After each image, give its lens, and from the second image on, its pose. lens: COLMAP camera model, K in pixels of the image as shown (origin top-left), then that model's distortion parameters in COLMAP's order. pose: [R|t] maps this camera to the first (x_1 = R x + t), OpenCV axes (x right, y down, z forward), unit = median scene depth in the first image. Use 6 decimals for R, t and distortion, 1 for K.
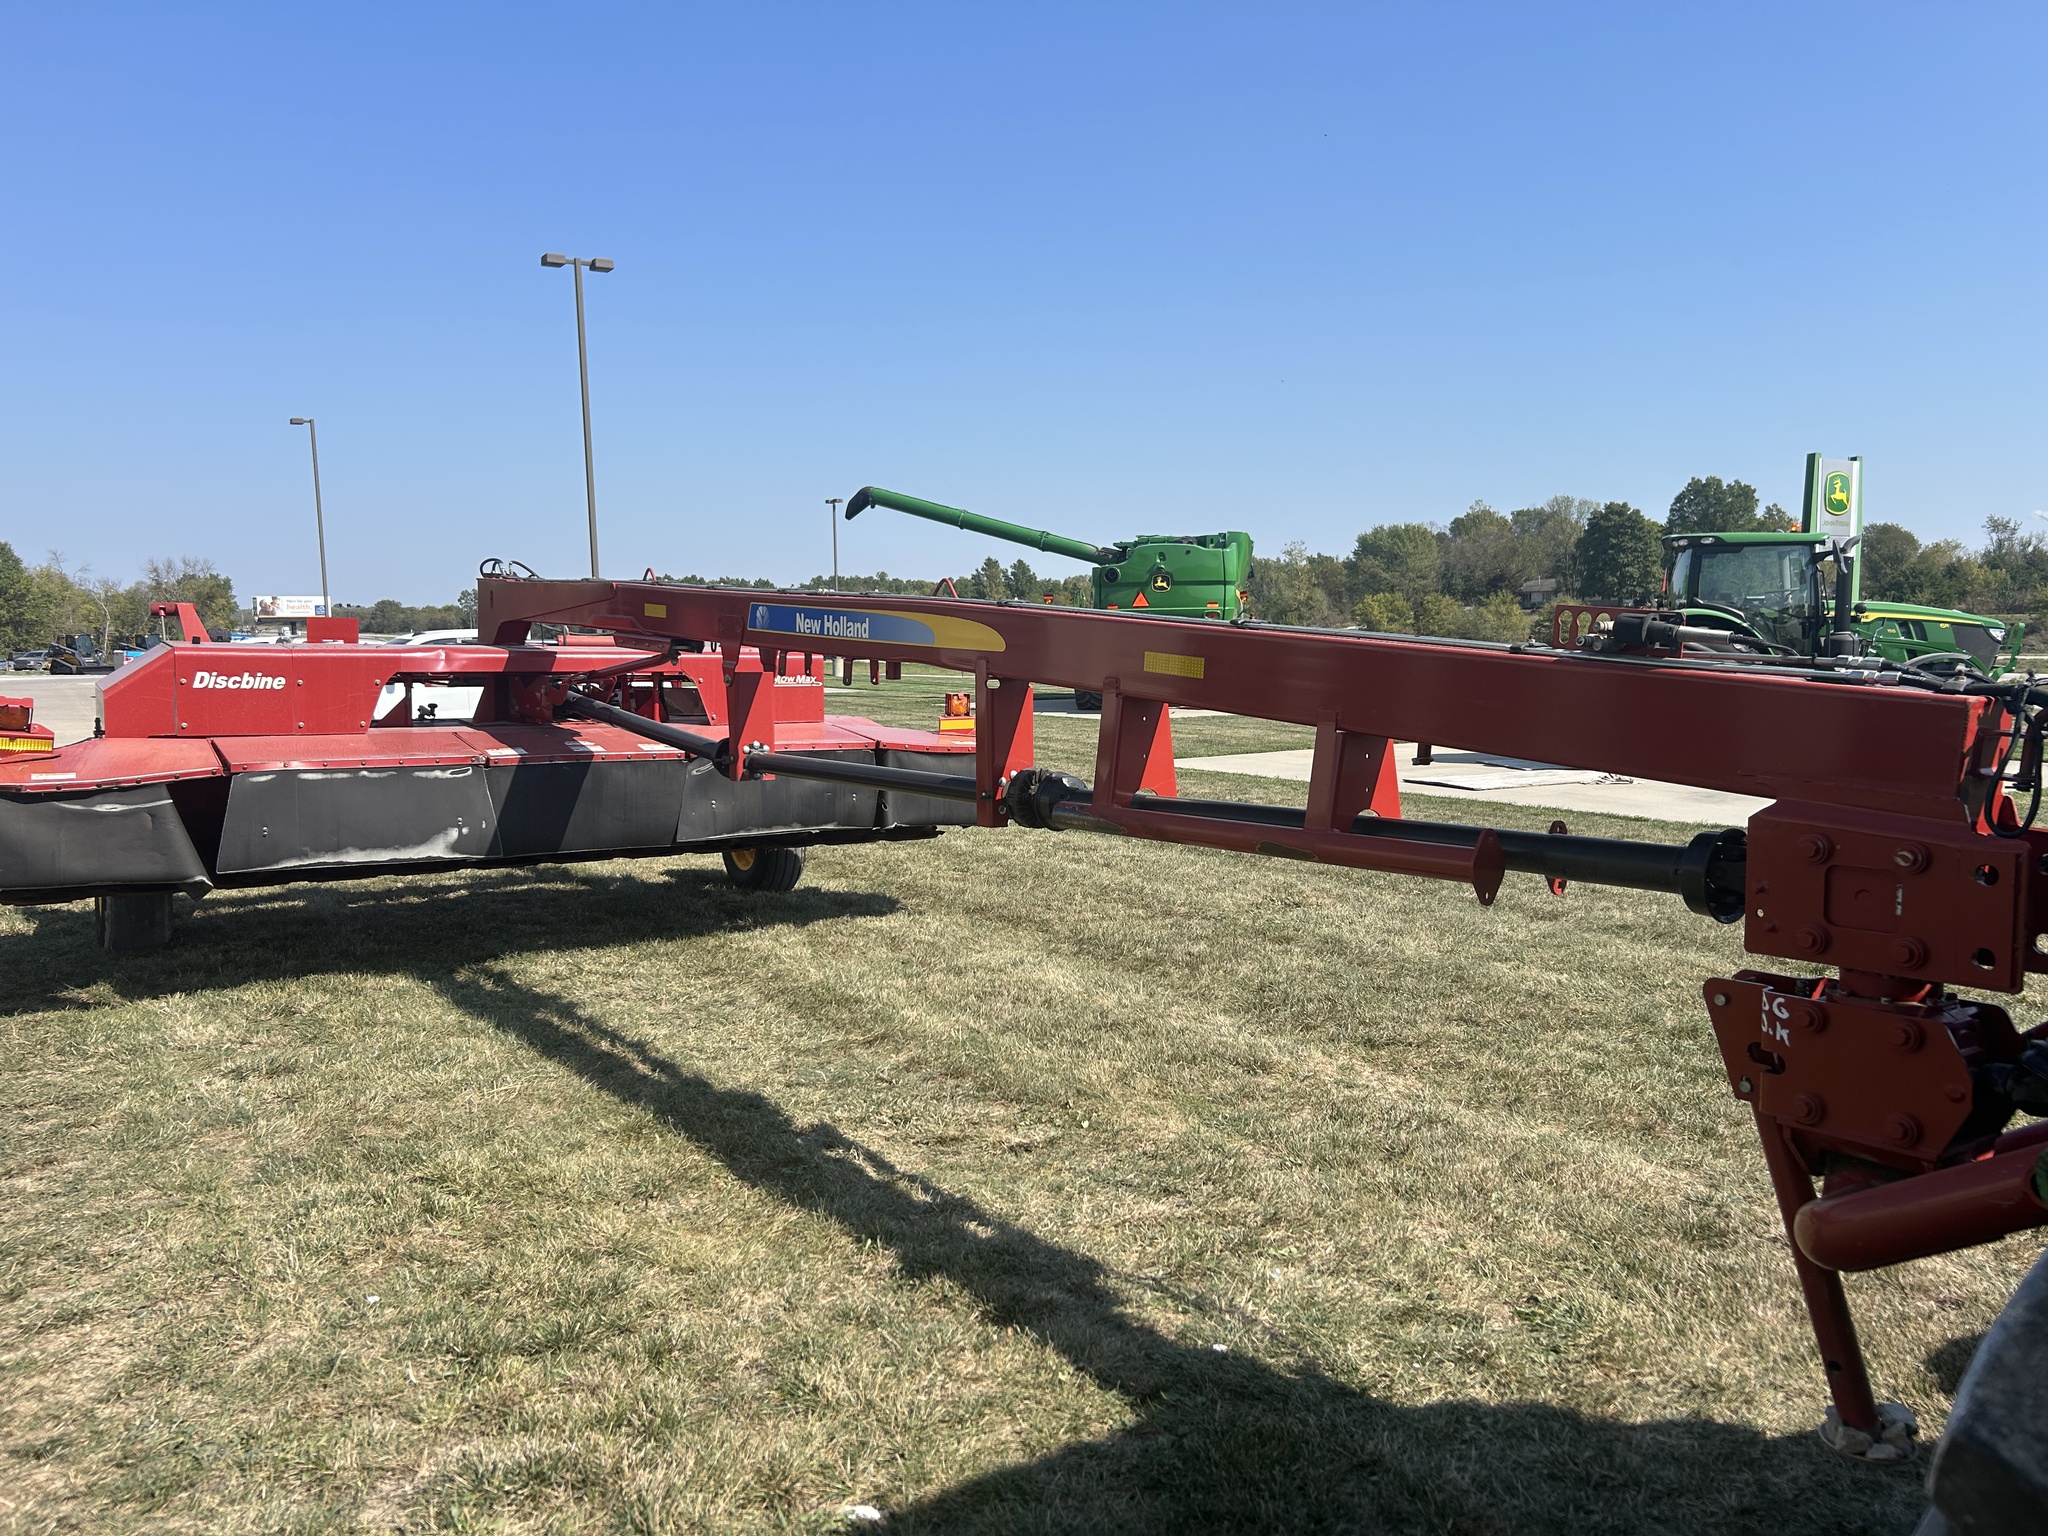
lens RADIAL K [[1548.9, 0, 1034.8], [0, 1548.9, 784.0], [0, 0, 1]] dist [0.053103, -0.057593]
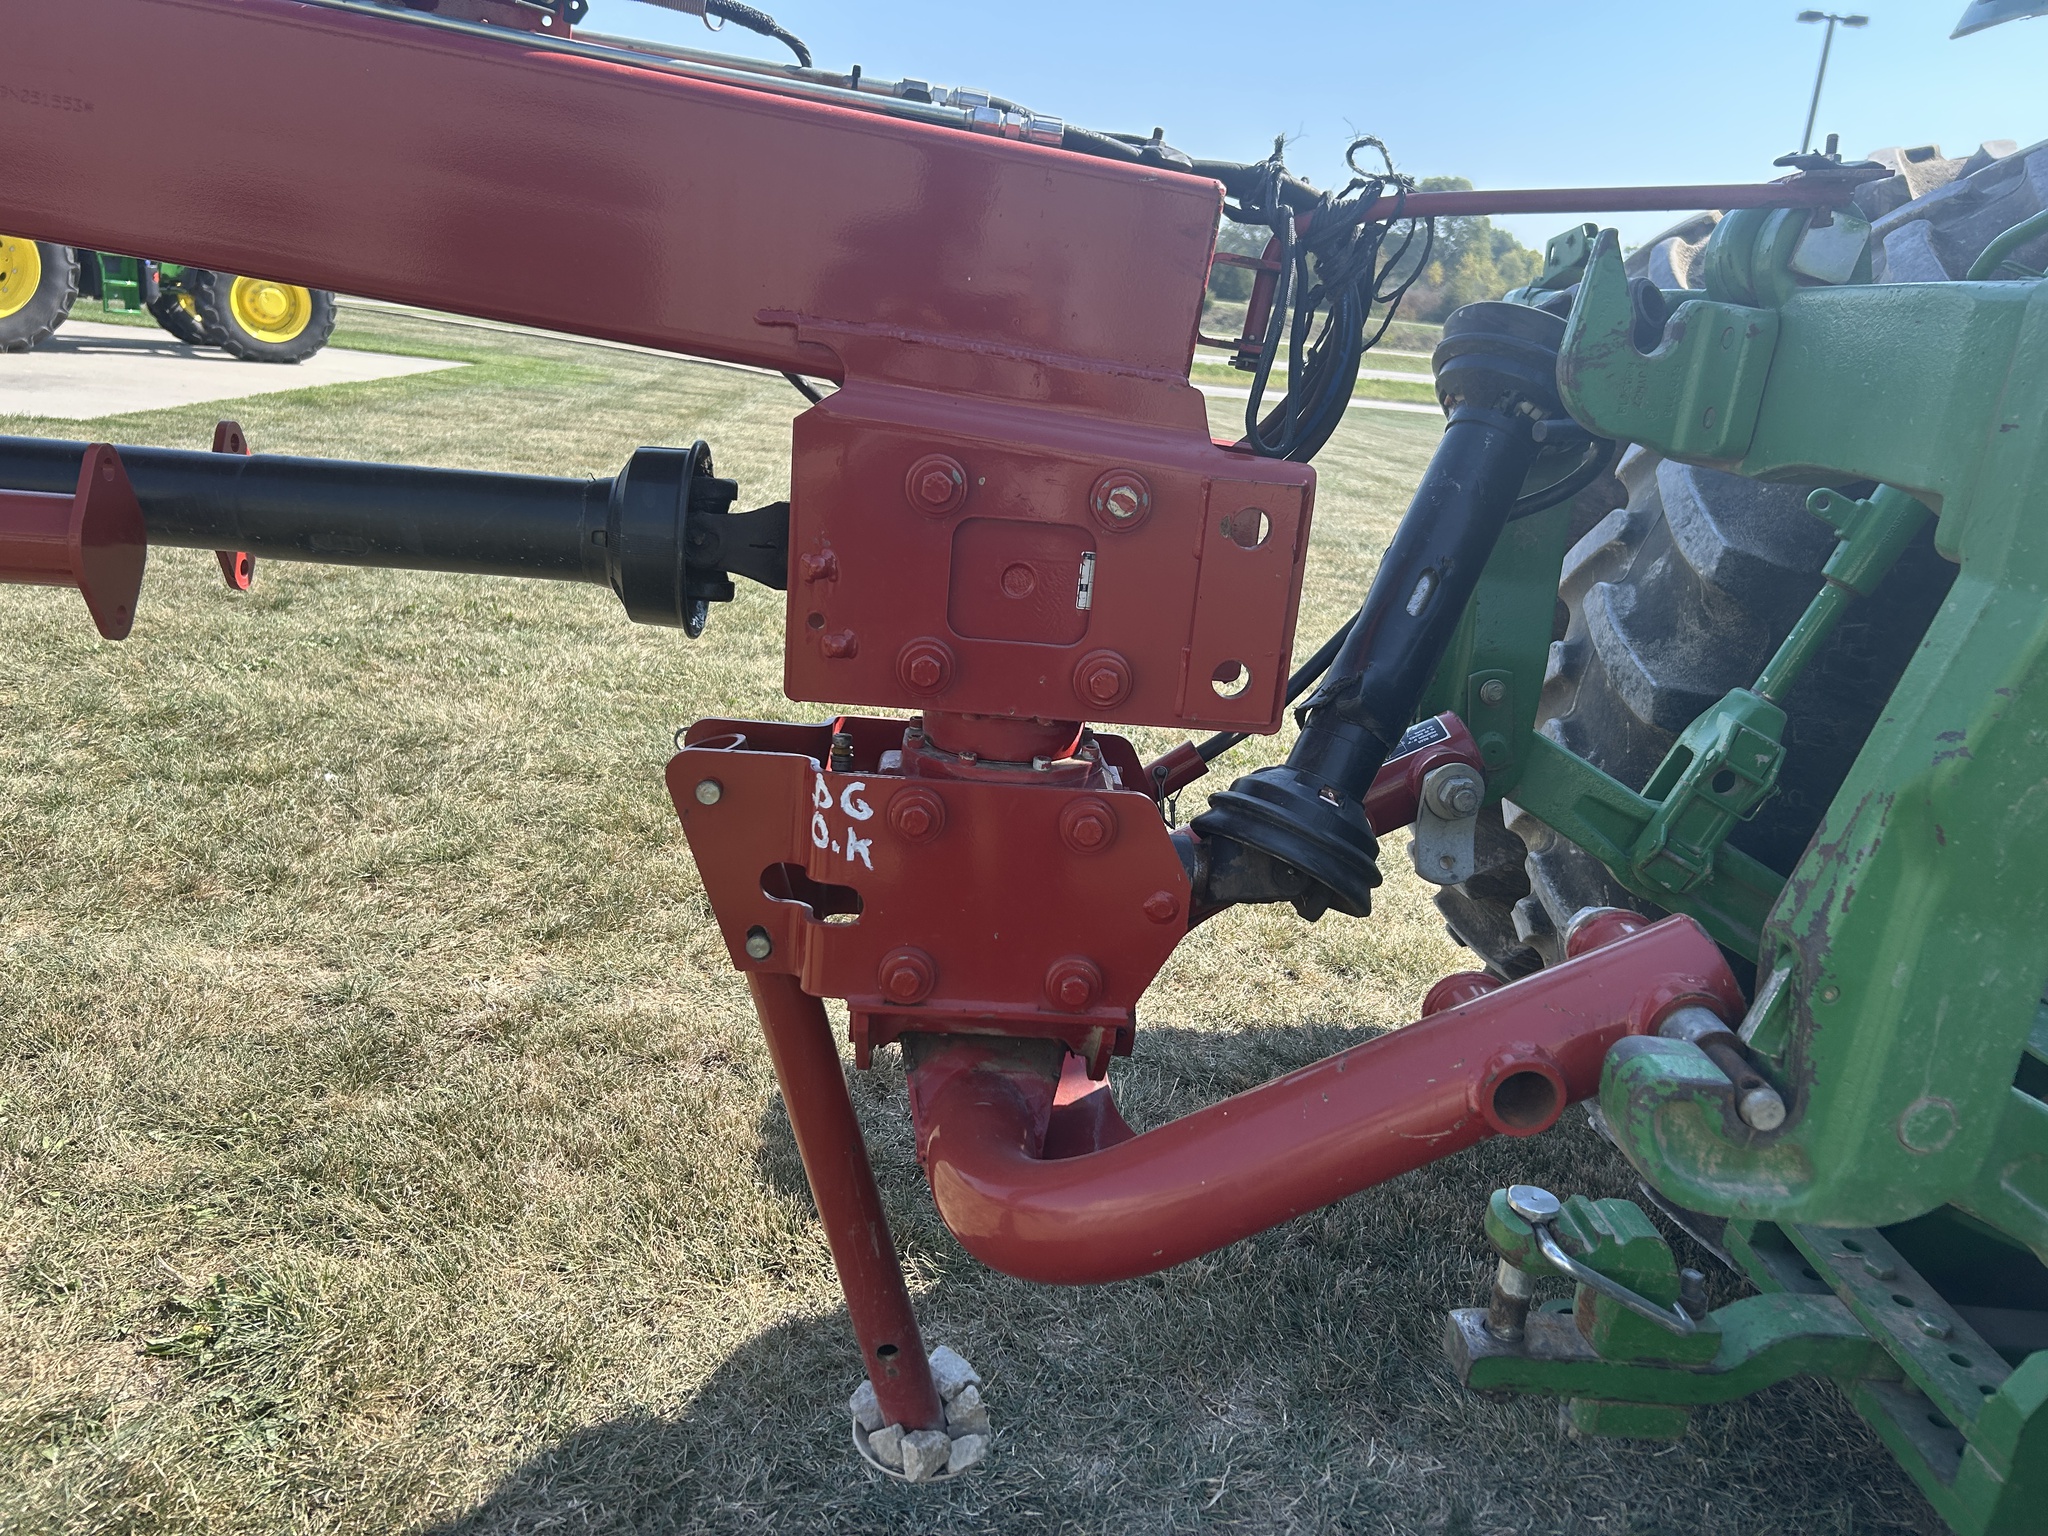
lens RADIAL K [[1548.9, 0, 1034.8], [0, 1548.9, 784.0], [0, 0, 1]] dist [0.053103, -0.057593]
pose [[0.537861, -0.195103, 0.820147, 0.078315], [-0.020357, 0.969562, 0.243997, 0.010408], [-0.842788, -0.147933, 0.517518, 0.589429]]
